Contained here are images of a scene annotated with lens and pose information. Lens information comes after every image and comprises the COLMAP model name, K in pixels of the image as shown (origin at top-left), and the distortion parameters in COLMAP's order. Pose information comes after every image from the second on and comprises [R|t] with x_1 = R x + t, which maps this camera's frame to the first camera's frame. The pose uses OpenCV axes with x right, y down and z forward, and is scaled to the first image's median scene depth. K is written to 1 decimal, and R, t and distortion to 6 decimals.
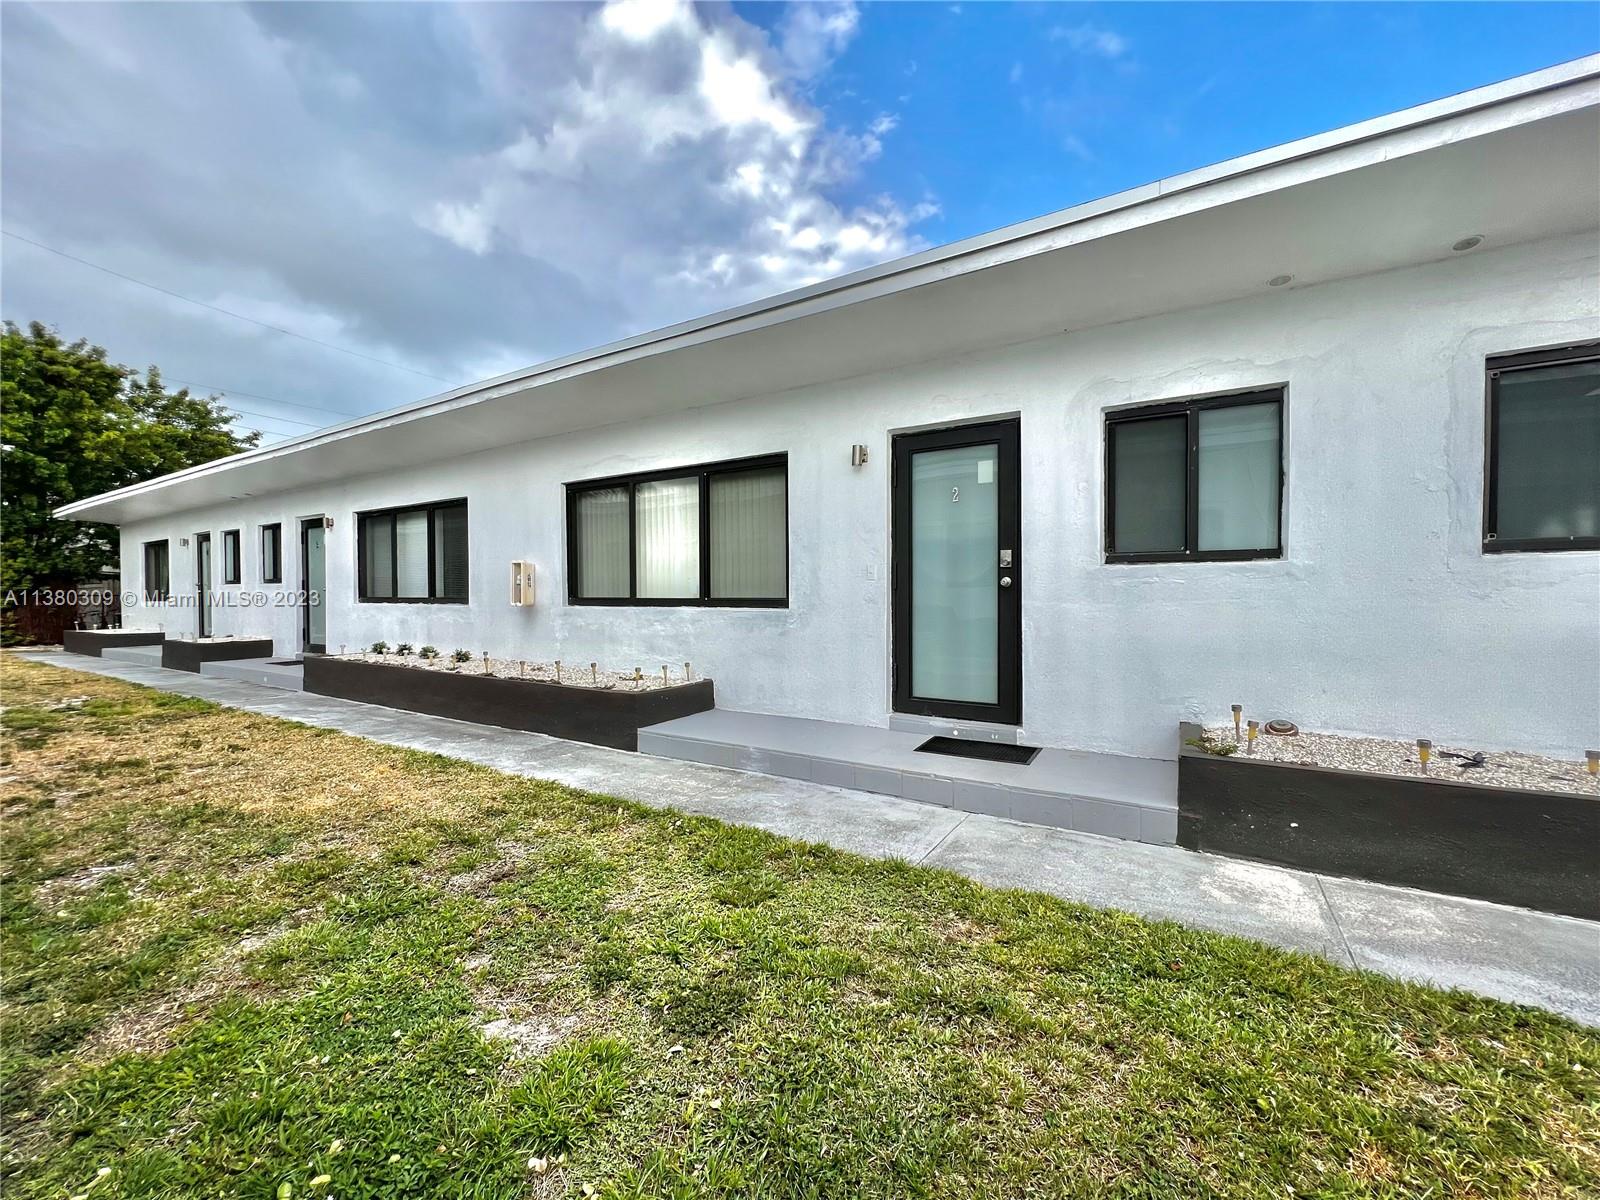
lens RADIAL K [[641.4, 0, 805.7], [0, 641.4, 597.0], [0, 0, 1]] dist [-0.004187, -0.000095]
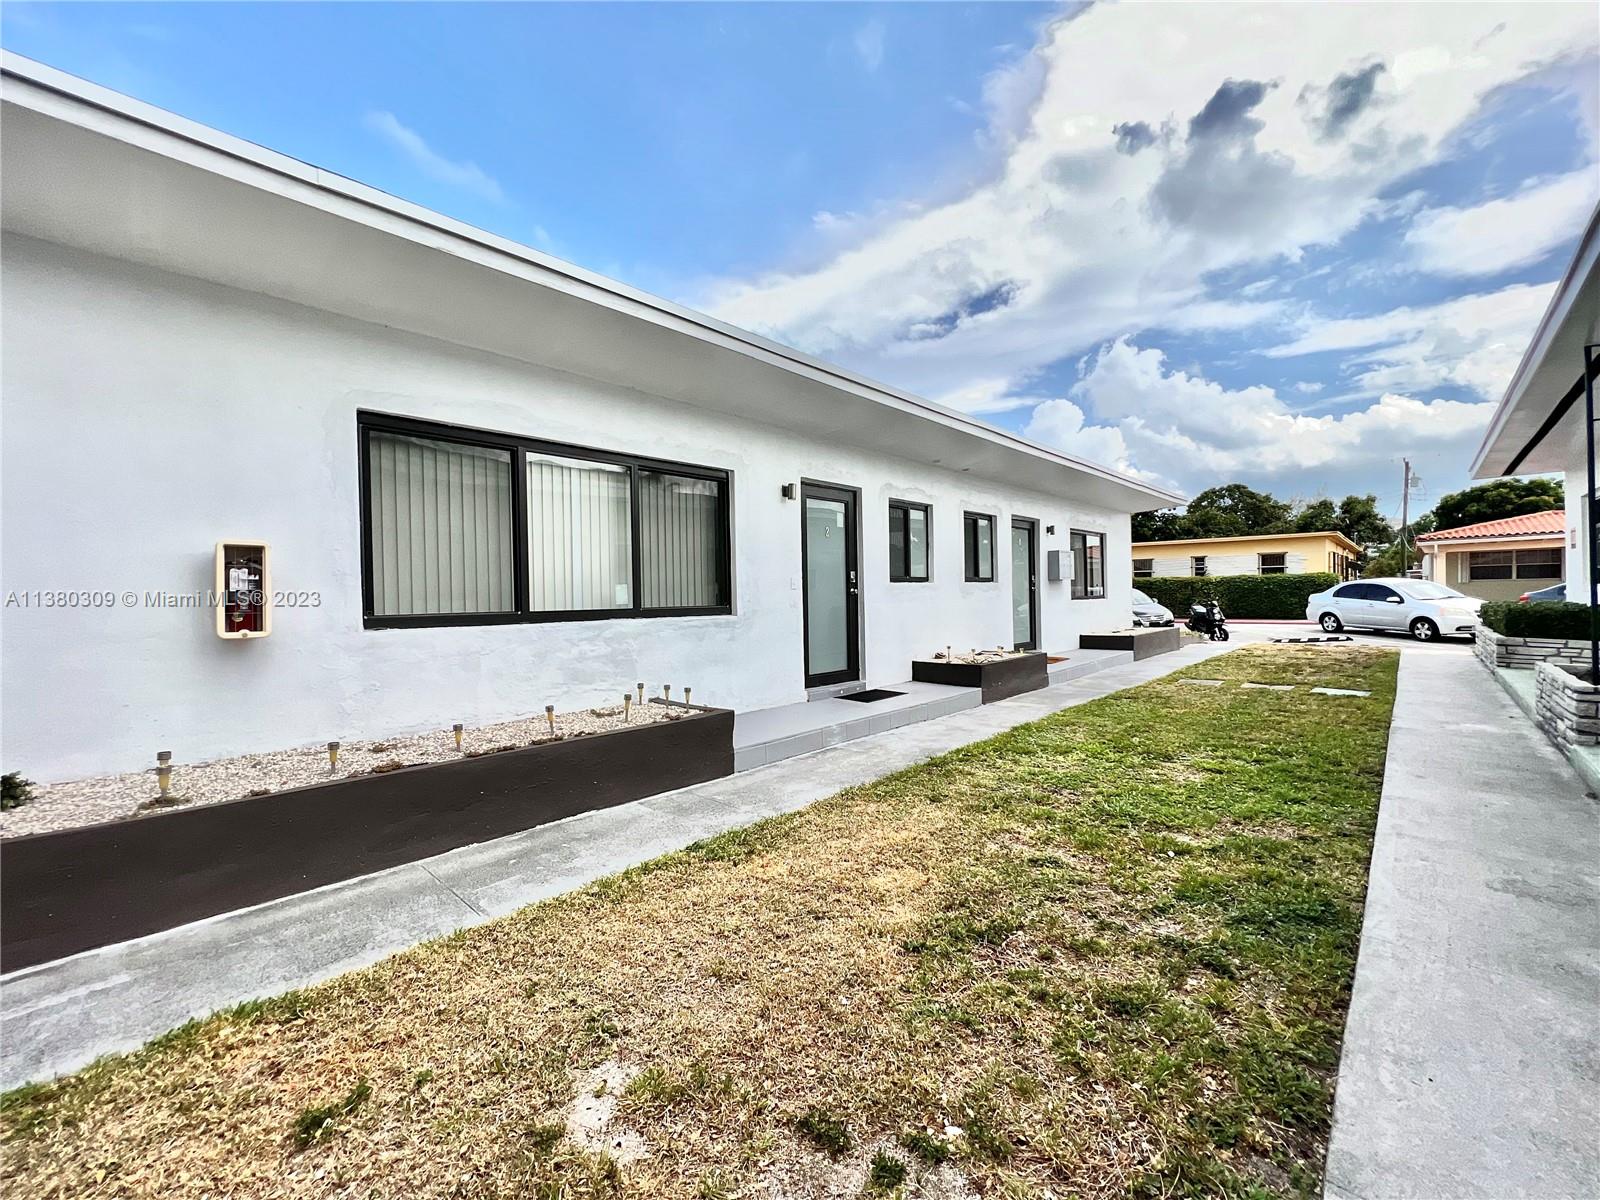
lens RADIAL K [[641.4, 0, 811.1], [0, 641.4, 600.9], [0, 0, 1]] dist [-0.004187, -0.000095]
pose [[0.206646, -0.004474, 0.978405, -1.212135], [0.025729, 0.999669, -0.000863, -0.001059], [-0.978077, 0.025351, 0.206693, 0.744905]]
